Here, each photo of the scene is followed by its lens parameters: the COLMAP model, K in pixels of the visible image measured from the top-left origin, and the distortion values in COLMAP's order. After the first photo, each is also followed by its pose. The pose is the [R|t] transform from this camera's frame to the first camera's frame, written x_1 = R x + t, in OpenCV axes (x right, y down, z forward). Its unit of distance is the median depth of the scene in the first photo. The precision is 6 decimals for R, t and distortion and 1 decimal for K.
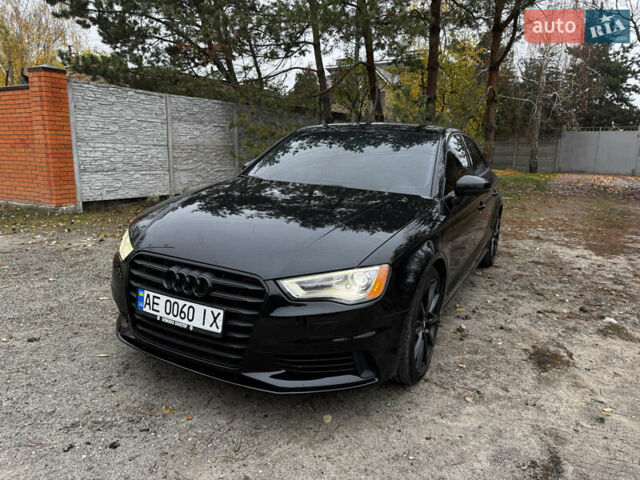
lens RADIAL K [[449.2, 0, 319.8], [0, 449.2, 240.8], [0, 0, 1]] dist [0.040810, -0.054691]
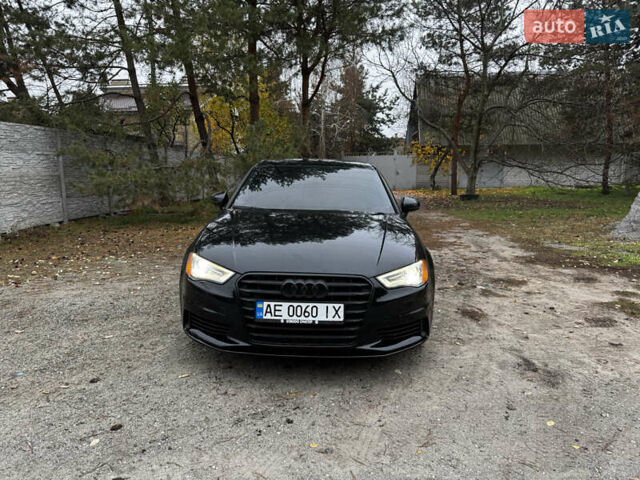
lens RADIAL K [[449.2, 0, 319.8], [0, 449.2, 240.8], [0, 0, 1]] dist [0.040810, -0.054691]
pose [[0.886487, -0.091156, 0.453686, -0.831317], [0.112837, 0.993394, -0.020883, -0.014882], [-0.448785, 0.069705, 0.890917, -0.188872]]
